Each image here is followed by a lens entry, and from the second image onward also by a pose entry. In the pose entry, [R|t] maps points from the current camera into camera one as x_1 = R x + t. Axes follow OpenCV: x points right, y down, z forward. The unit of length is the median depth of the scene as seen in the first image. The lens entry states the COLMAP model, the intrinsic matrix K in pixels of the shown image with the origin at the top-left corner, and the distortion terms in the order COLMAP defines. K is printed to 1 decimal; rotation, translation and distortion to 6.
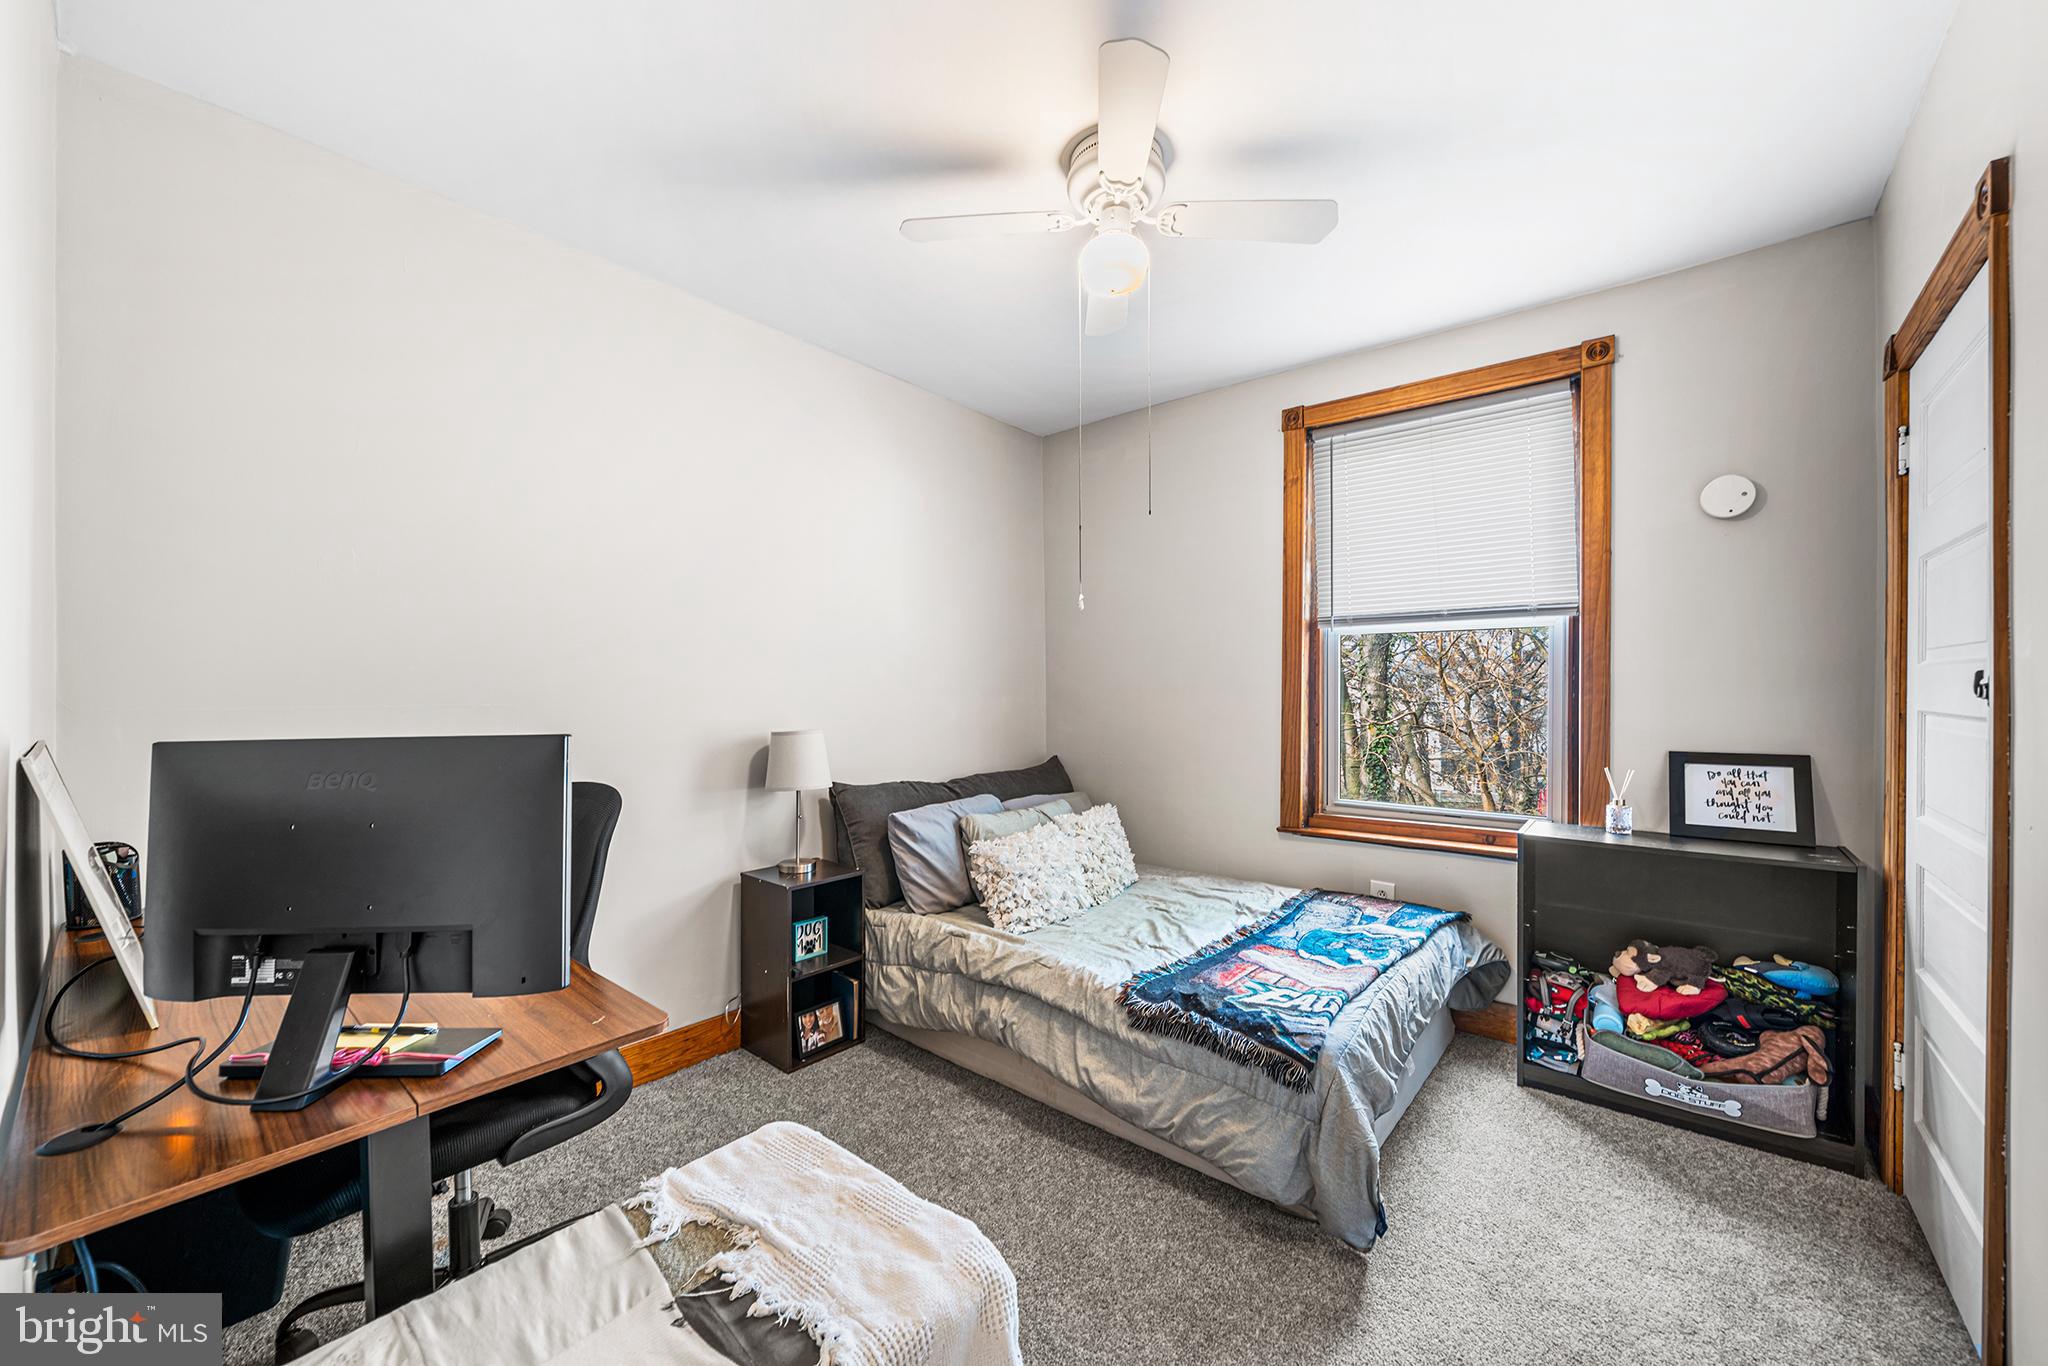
lens RADIAL K [[784.1, 0, 1020.8], [0, 784.1, 695.9], [0, 0, 1]] dist [-0.001857, -0.000375]
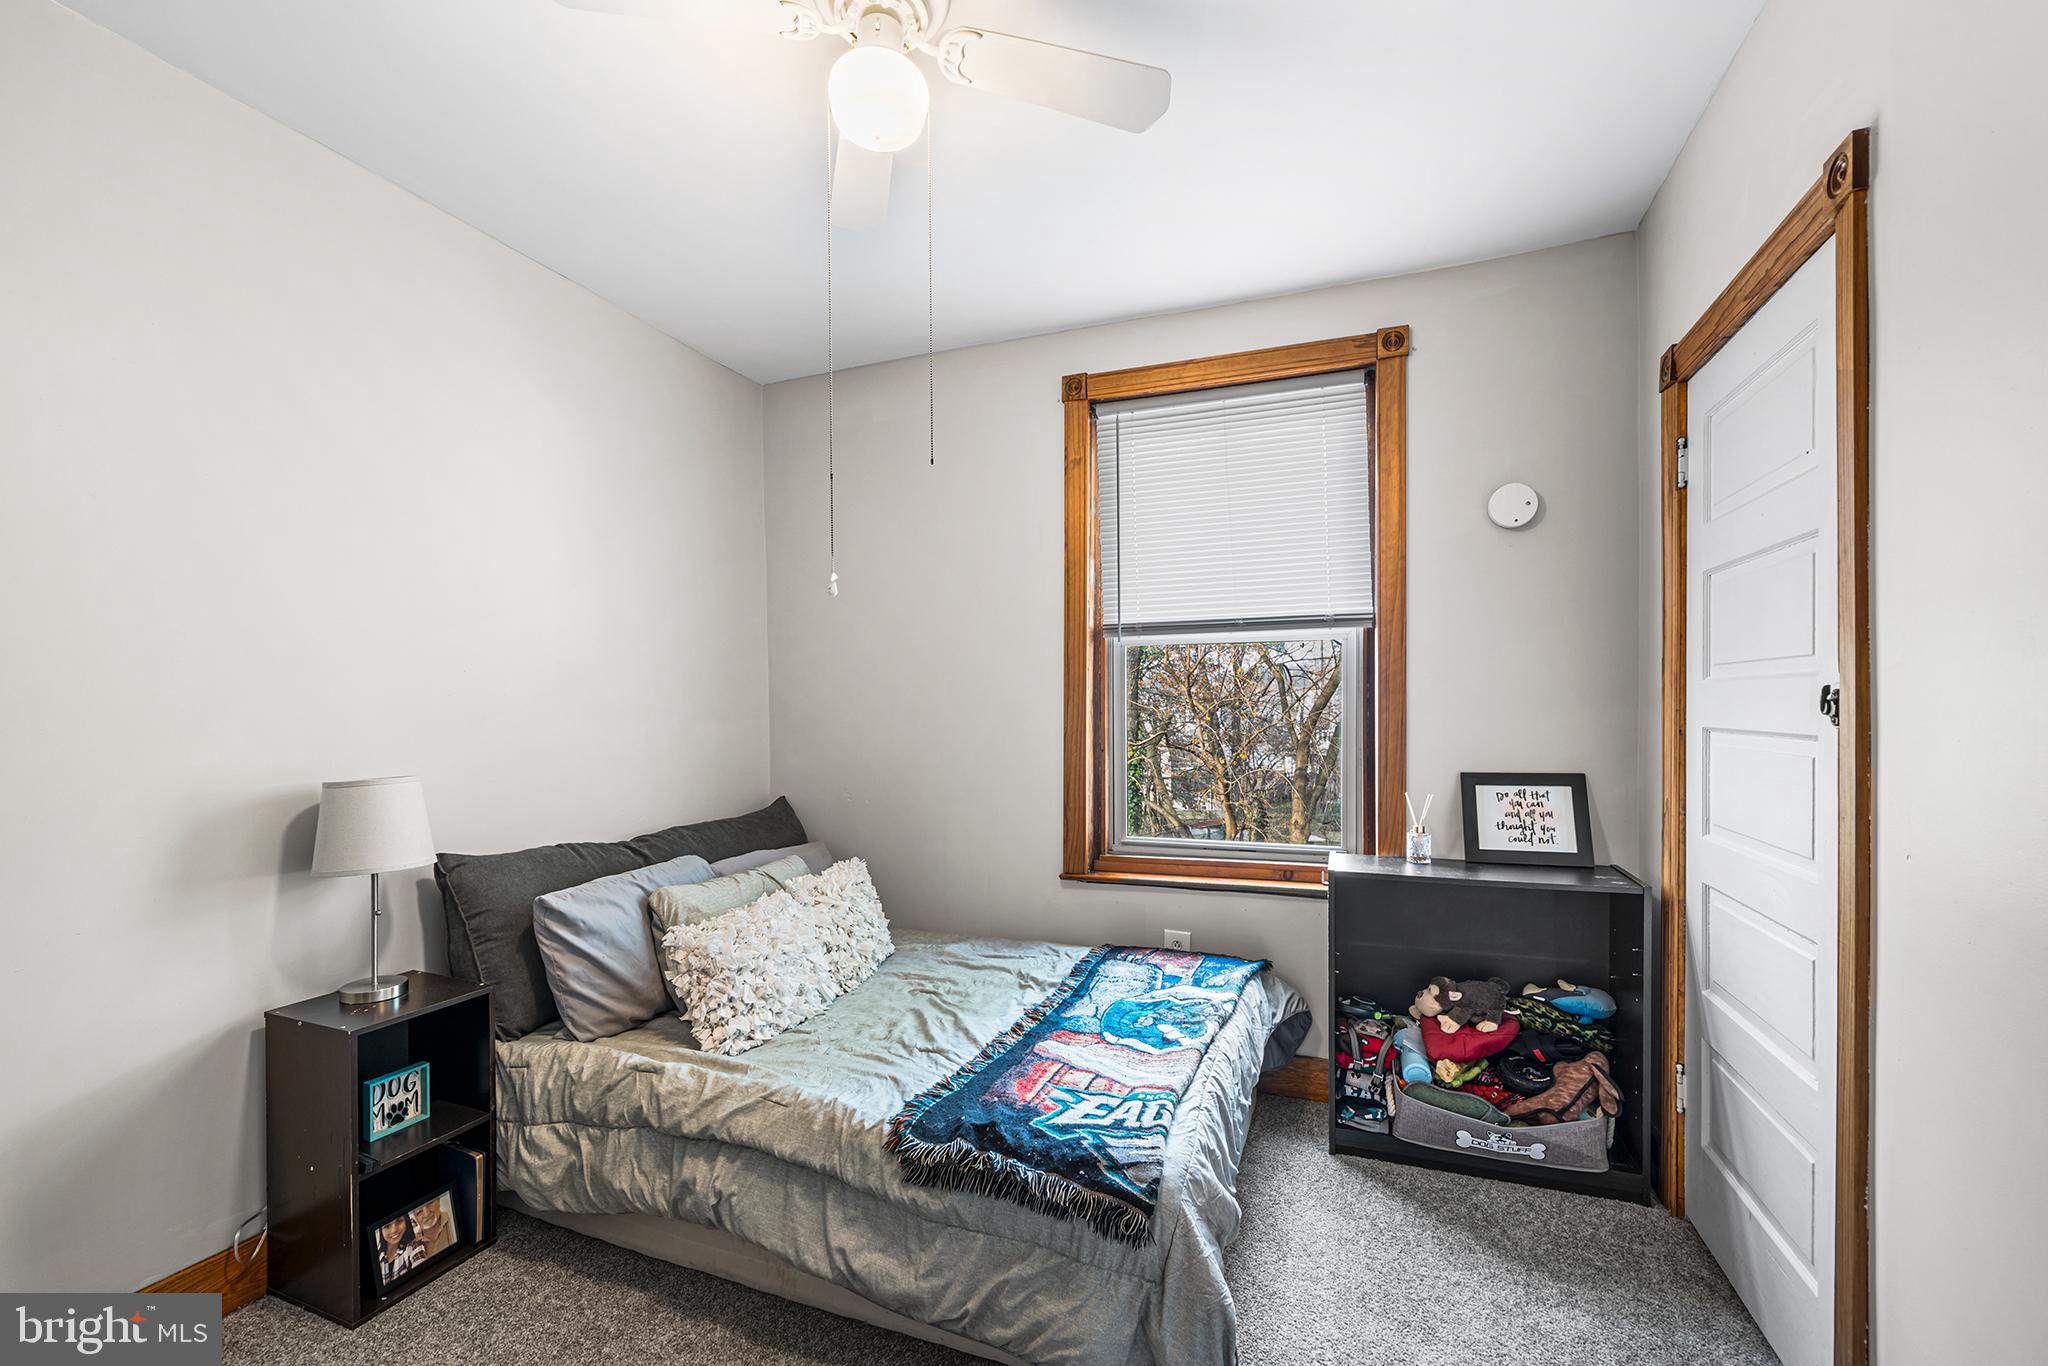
lens RADIAL K [[837.4, 0, 1007.8], [0, 837.4, 709.1], [0, 0, 1]] dist [-0.000380, -0.000216]
pose [[0.948768, -0.006806, 0.315899, -0.009000], [0.009604, 0.999927, -0.007300, -0.003723], [-0.315826, 0.009960, 0.948765, 0.214669]]
